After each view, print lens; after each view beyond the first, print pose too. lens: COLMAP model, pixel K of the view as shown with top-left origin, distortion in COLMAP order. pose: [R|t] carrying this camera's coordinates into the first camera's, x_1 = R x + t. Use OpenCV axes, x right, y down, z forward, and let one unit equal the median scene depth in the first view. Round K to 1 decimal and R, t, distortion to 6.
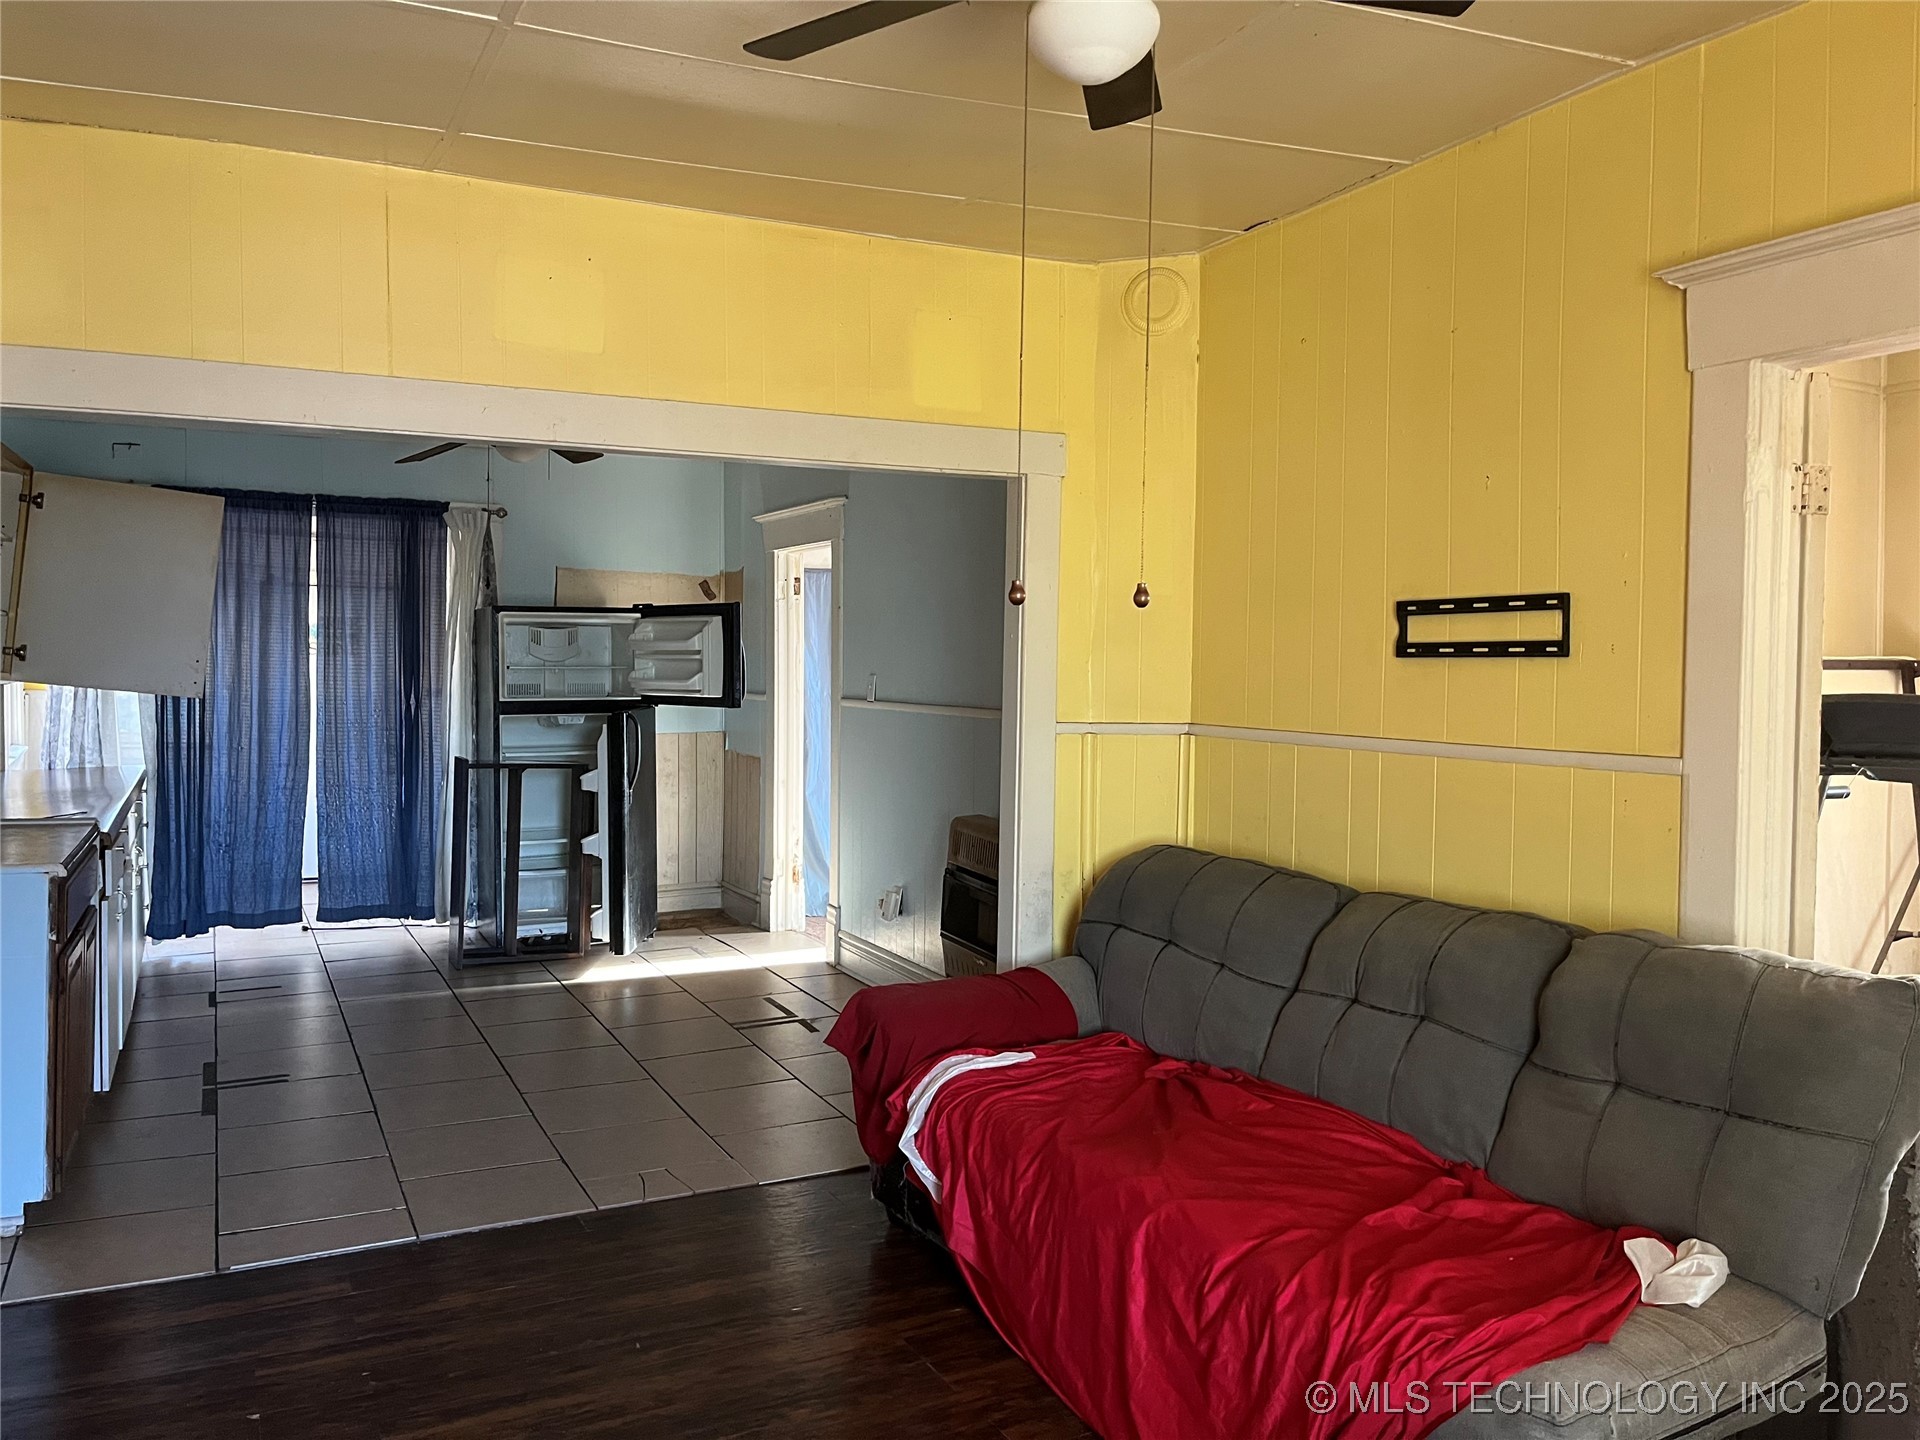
lens RADIAL K [[1447.7, 0, 972.0], [0, 1447.7, 704.3], [0, 0, 1]] dist [0.051231, -0.068485]
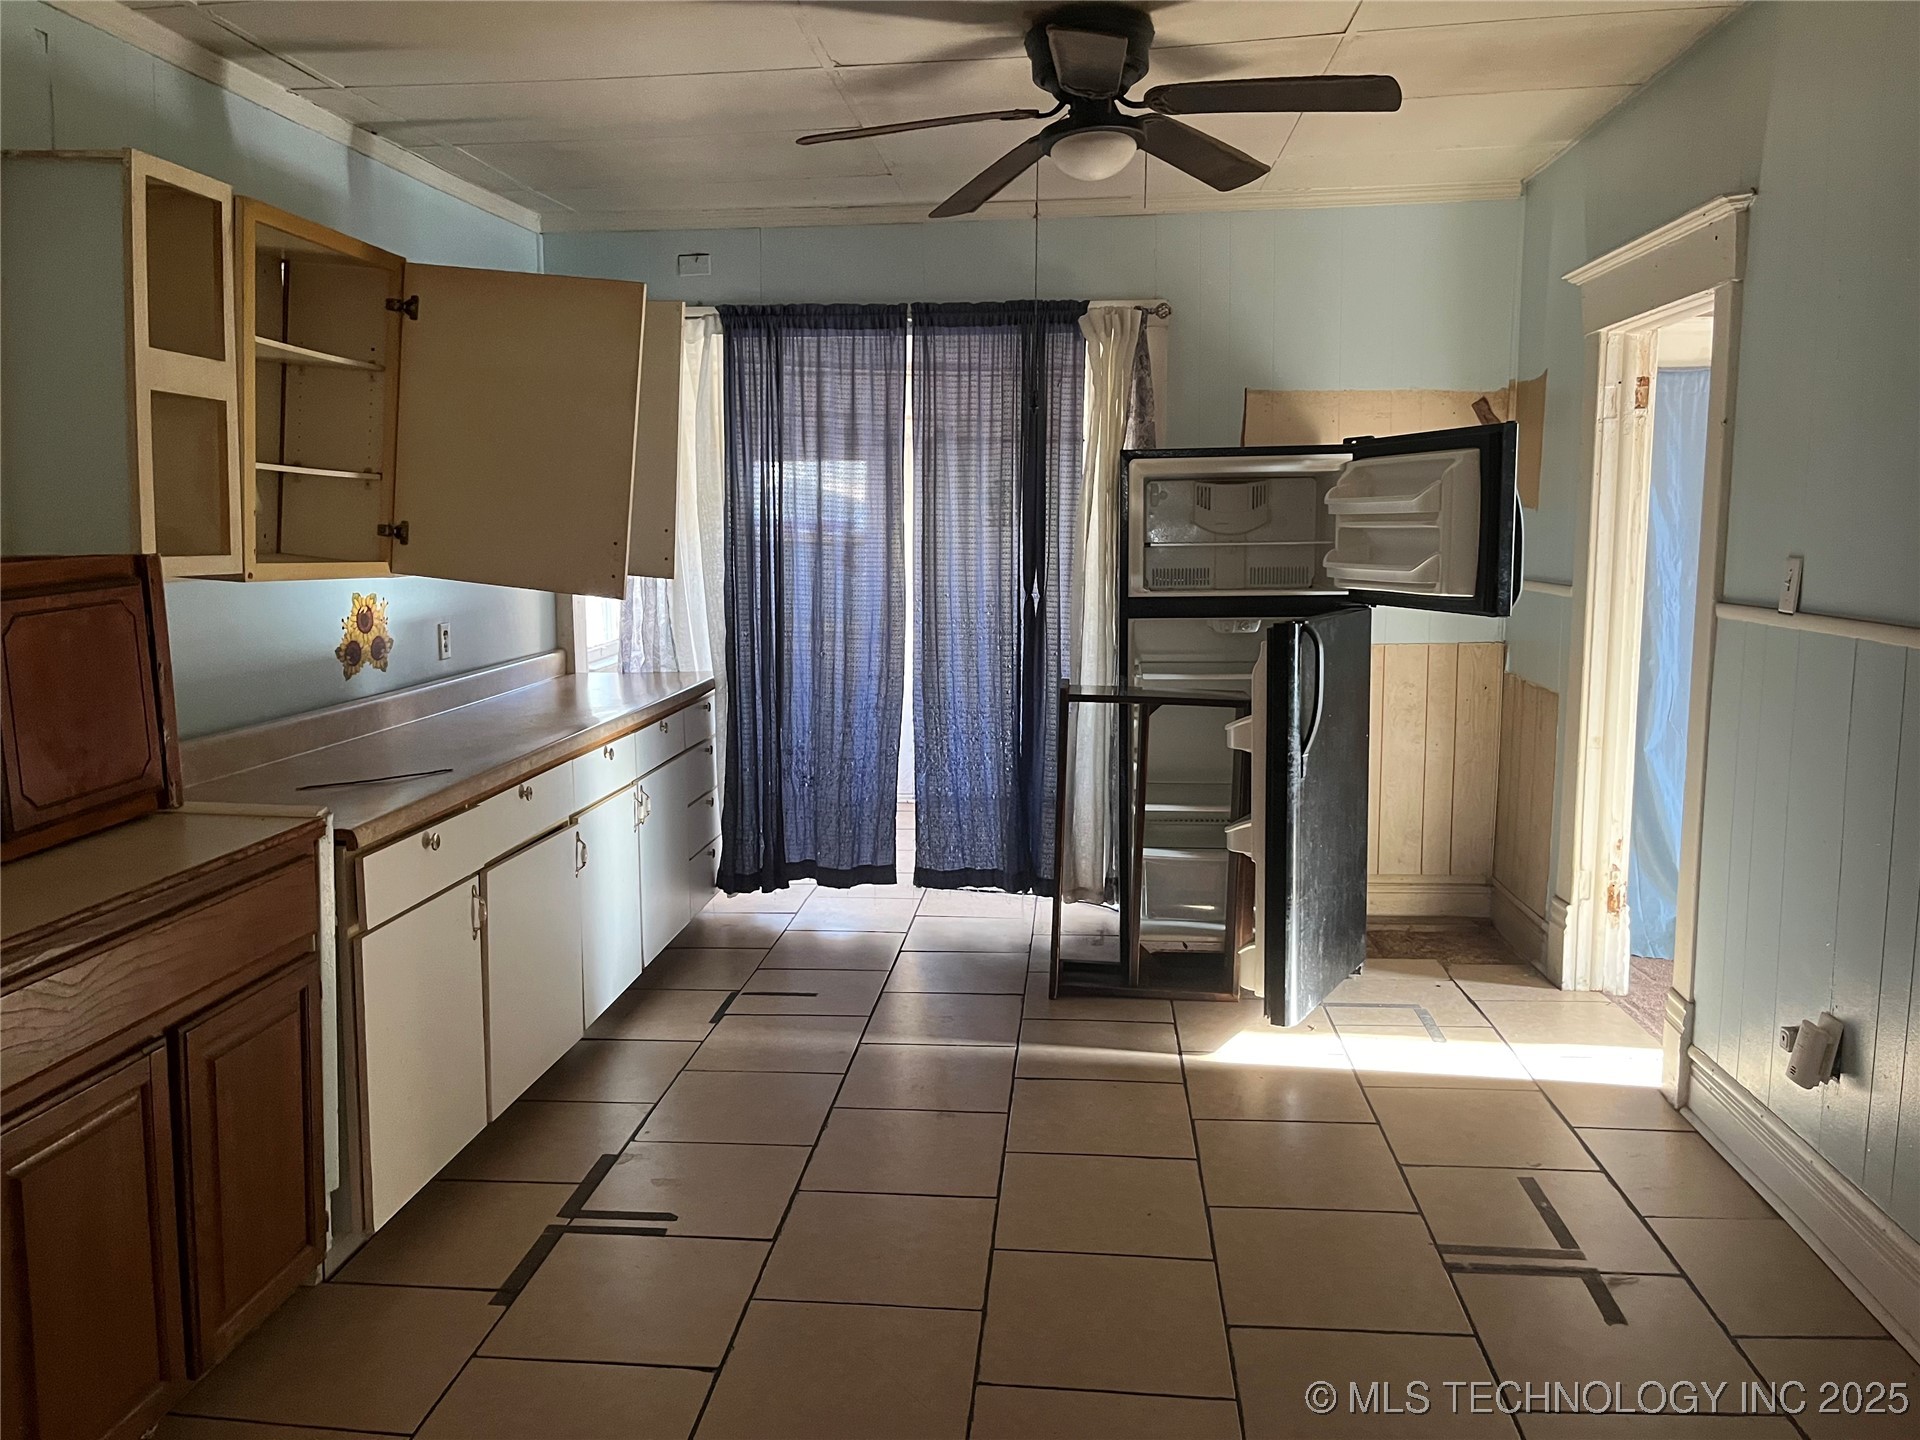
lens RADIAL K [[1447.7, 0, 946.9], [0, 1447.7, 713.9], [0, 0, 1]] dist [0.051231, -0.068485]
pose [[0.838992, 0.057970, -0.541048, -0.035747], [-0.004299, 0.994984, 0.099940, -0.014218], [0.544128, -0.081523, 0.835033, 0.395365]]
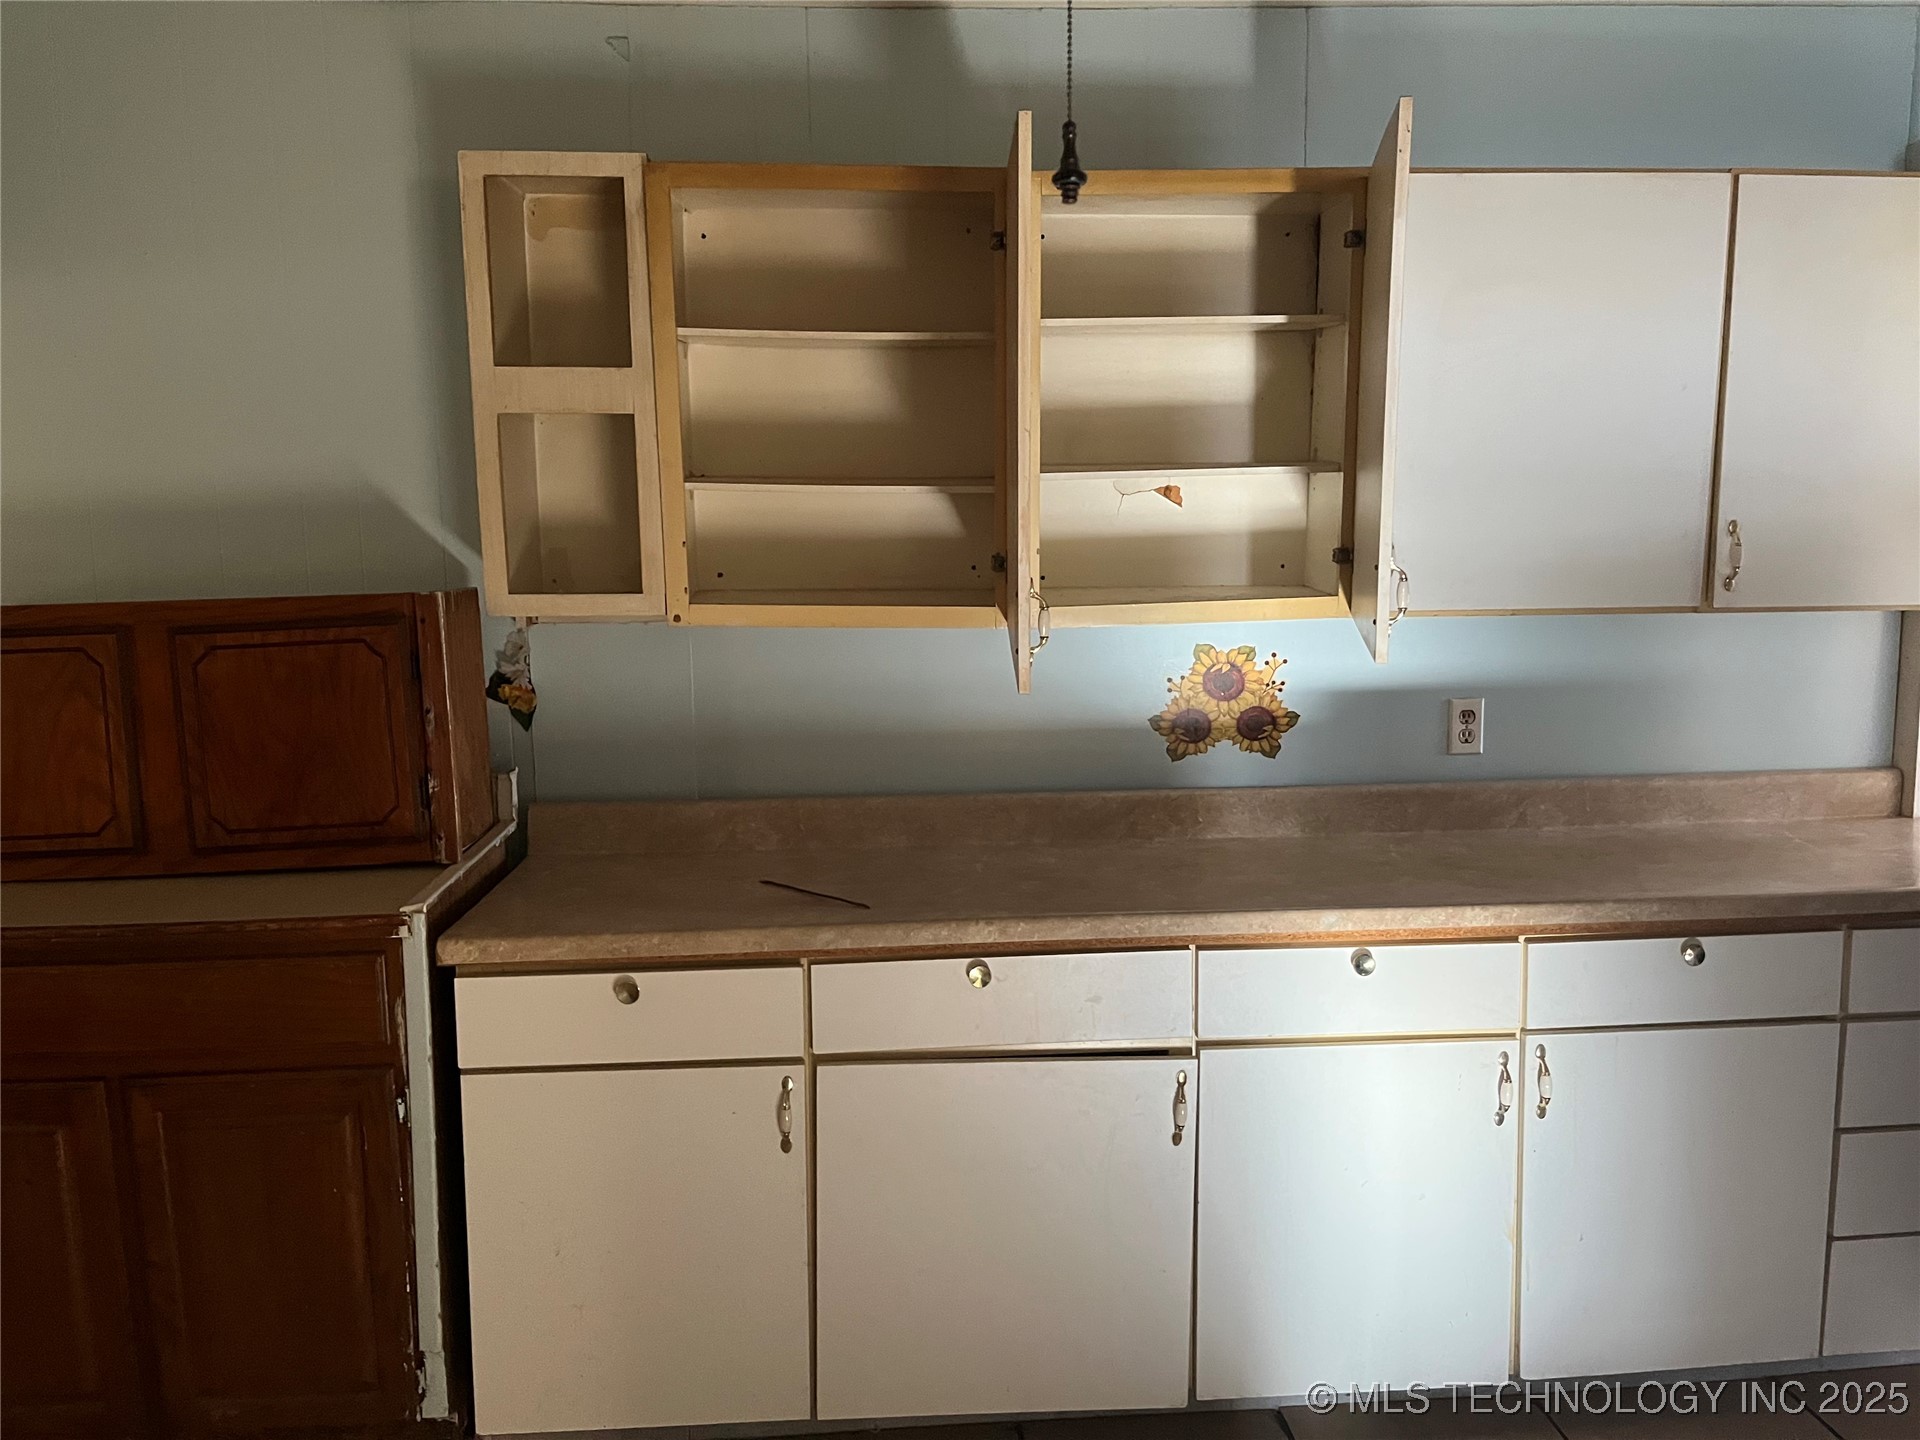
lens RADIAL K [[1447.7, 0, 976.8], [0, 1447.7, 705.2], [0, 0, 1]] dist [0.051231, -0.068485]
pose [[-0.393273, 0.099994, -0.913968, -0.139572], [-0.019182, 0.992960, 0.116890, -0.032676], [0.919222, 0.063502, -0.388586, 0.848393]]
